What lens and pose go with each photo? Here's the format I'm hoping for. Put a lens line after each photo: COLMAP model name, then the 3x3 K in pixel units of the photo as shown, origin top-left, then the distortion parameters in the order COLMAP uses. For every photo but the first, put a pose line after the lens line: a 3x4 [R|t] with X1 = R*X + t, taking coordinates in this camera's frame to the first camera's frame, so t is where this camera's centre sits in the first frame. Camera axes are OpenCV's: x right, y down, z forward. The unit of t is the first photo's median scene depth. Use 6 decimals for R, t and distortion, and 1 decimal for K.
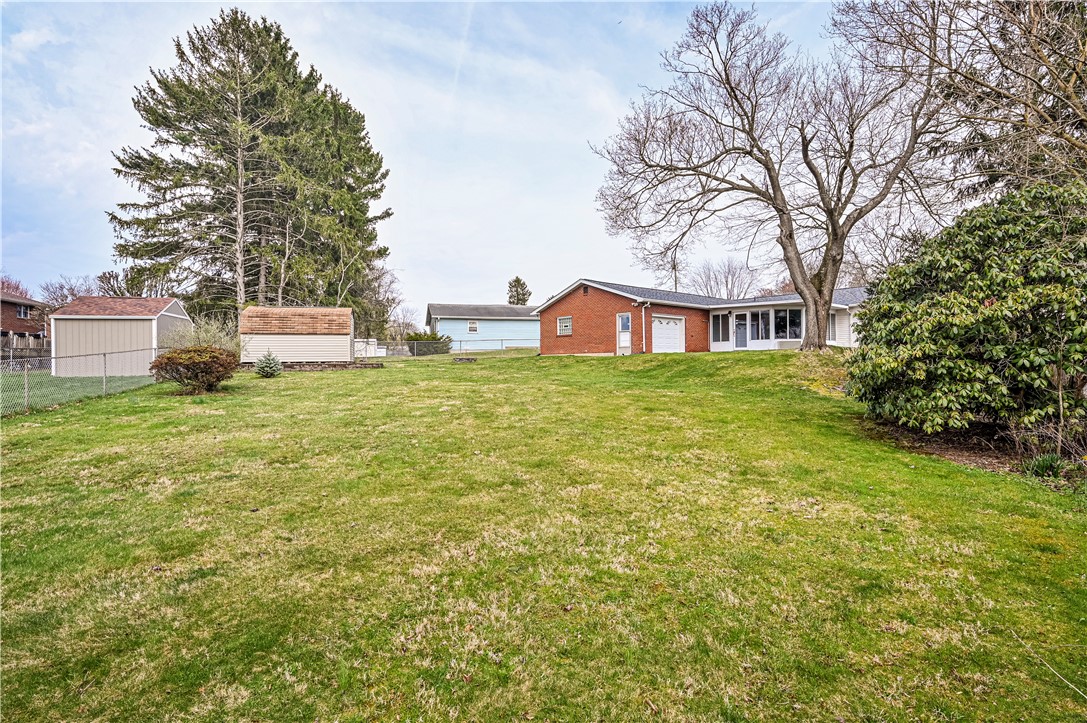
lens RADIAL K [[544.1, 0, 543.5], [0, 544.1, 361.5], [0, 0, 1]] dist [0.050306, 0.000060]
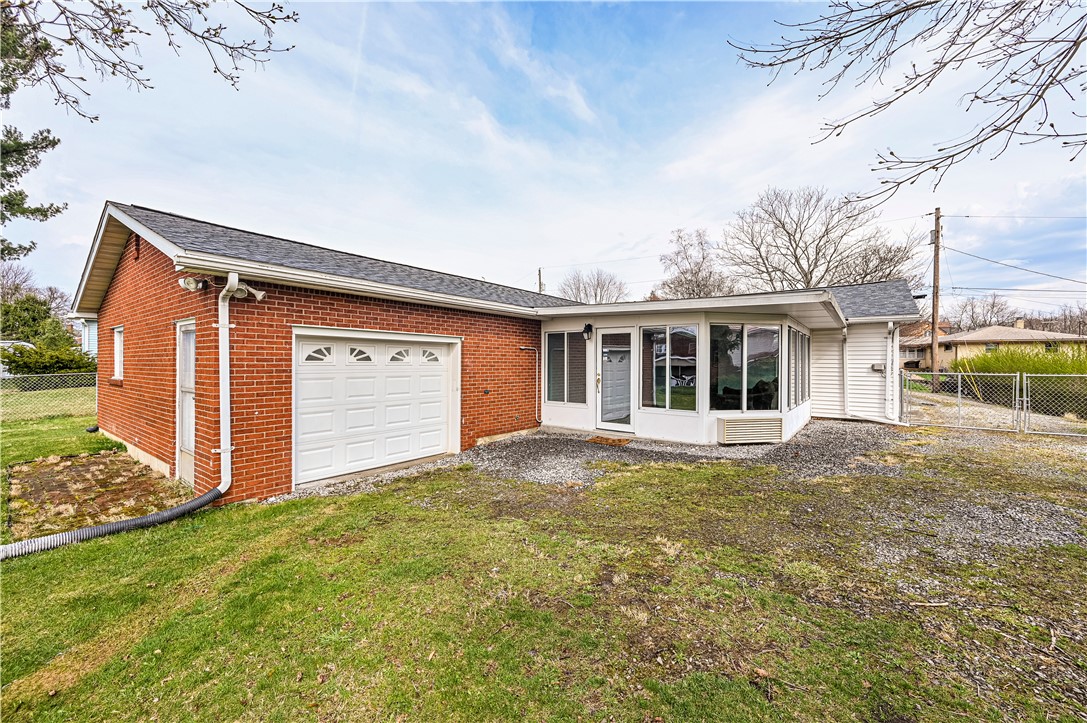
lens RADIAL K [[452.0, 0, 543.5], [0, 452.0, 361.5], [0, 0, 1]] dist [0.001364, 0.000053]
pose [[0.979098, 0.010137, 0.203135, 0.248002], [-0.009739, 0.999948, -0.002959, -0.065706], [-0.203155, 0.000919, 0.979146, 0.703044]]
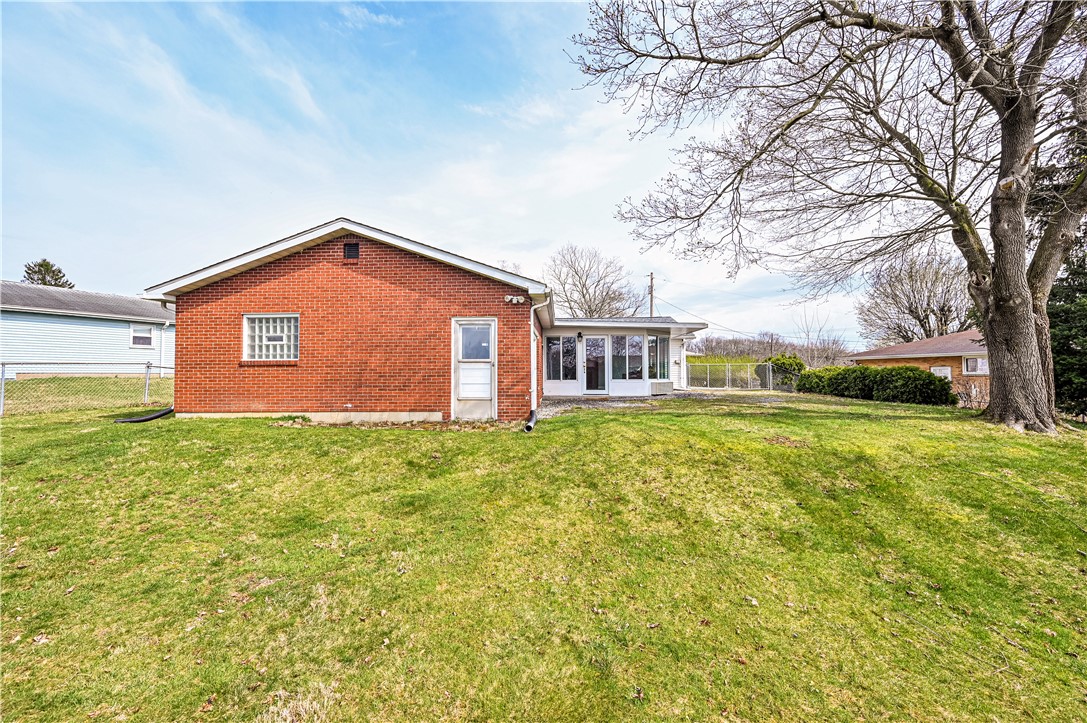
lens RADIAL K [[432.7, 0, 543.5], [0, 432.7, 361.5], [0, 0, 1]] dist [0.001521, 0.000026]
pose [[0.684376, 0.030756, 0.728480, -0.051964], [-0.005359, 0.999295, -0.037155, -0.040251], [-0.729110, 0.021524, 0.684058, 0.683289]]
